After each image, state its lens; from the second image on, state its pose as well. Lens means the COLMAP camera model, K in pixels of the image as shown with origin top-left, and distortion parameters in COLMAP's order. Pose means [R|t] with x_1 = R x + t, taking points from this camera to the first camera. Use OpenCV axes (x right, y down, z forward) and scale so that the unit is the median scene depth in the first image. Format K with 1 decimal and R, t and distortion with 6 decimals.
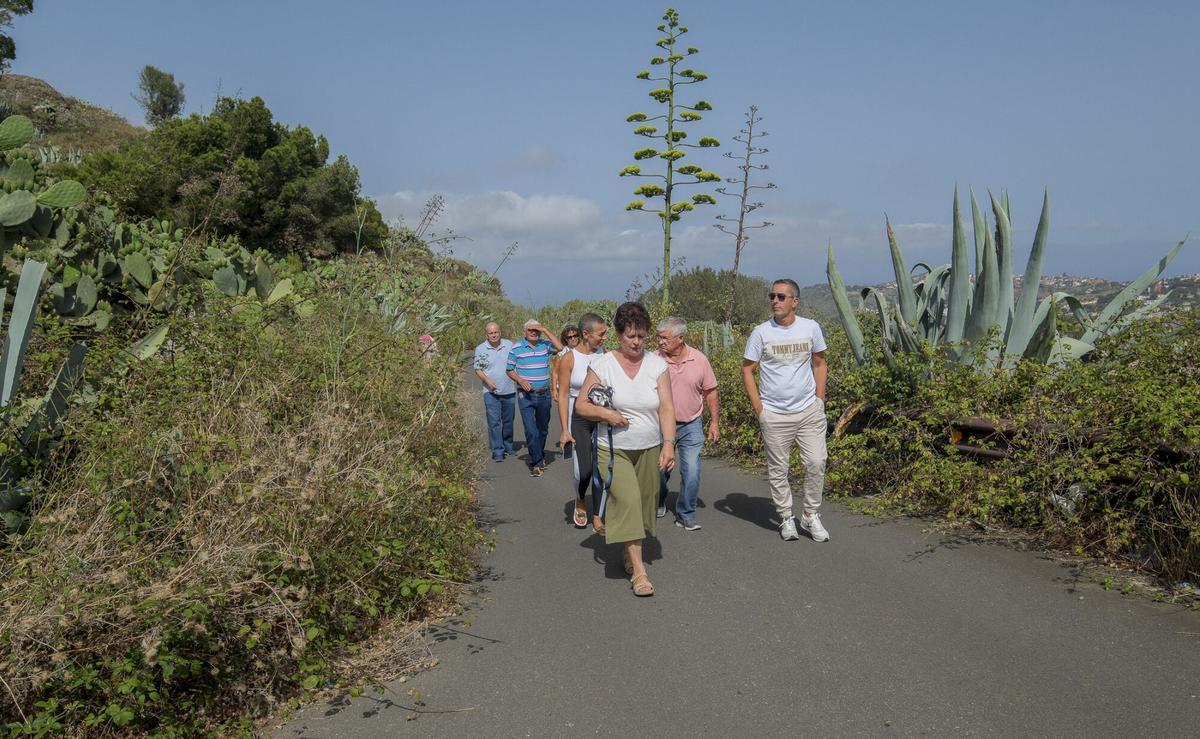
lens RADIAL K [[756.8, 0, 597.1], [0, 756.8, 390.8], [0, 0, 1]] dist [0.000571, 0.000469]
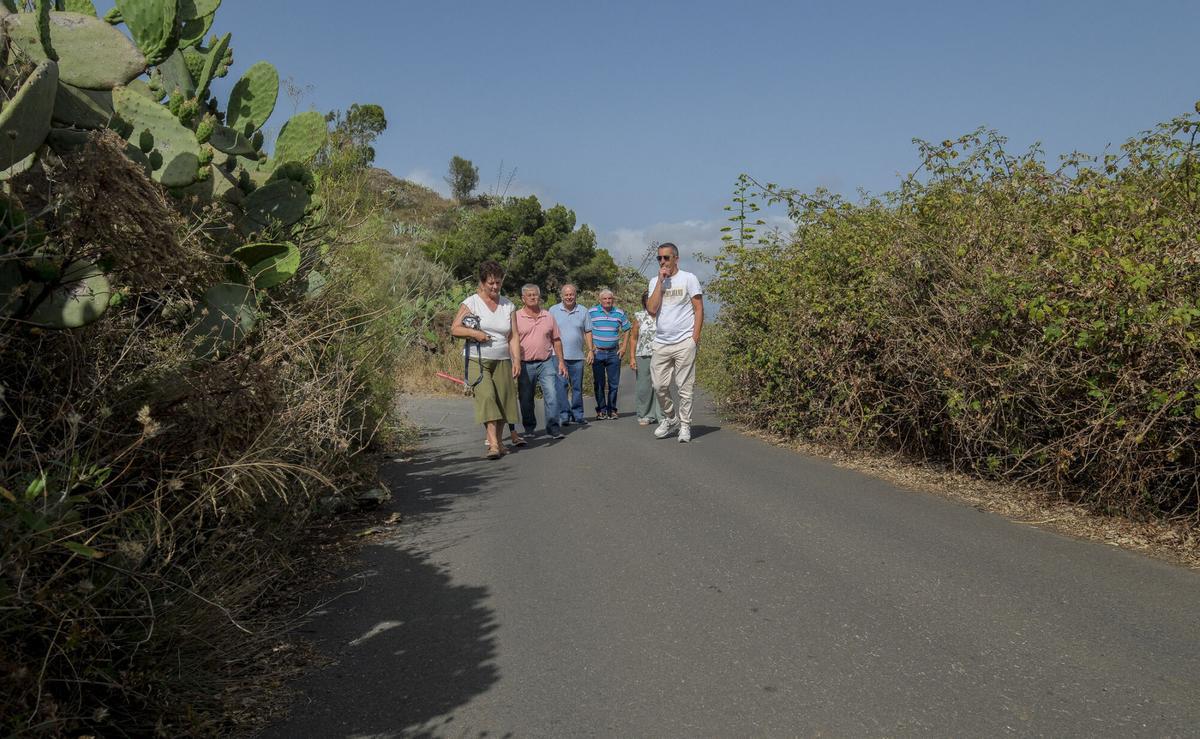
lens RADIAL K [[756.8, 0, 597.1], [0, 756.8, 390.8], [0, 0, 1]] dist [0.000571, 0.000469]
pose [[0.951252, 0.012158, -0.308175, 0.132853], [-0.019005, 0.999634, -0.019227, 0.033022], [0.307828, 0.024147, 0.951136, -0.351324]]
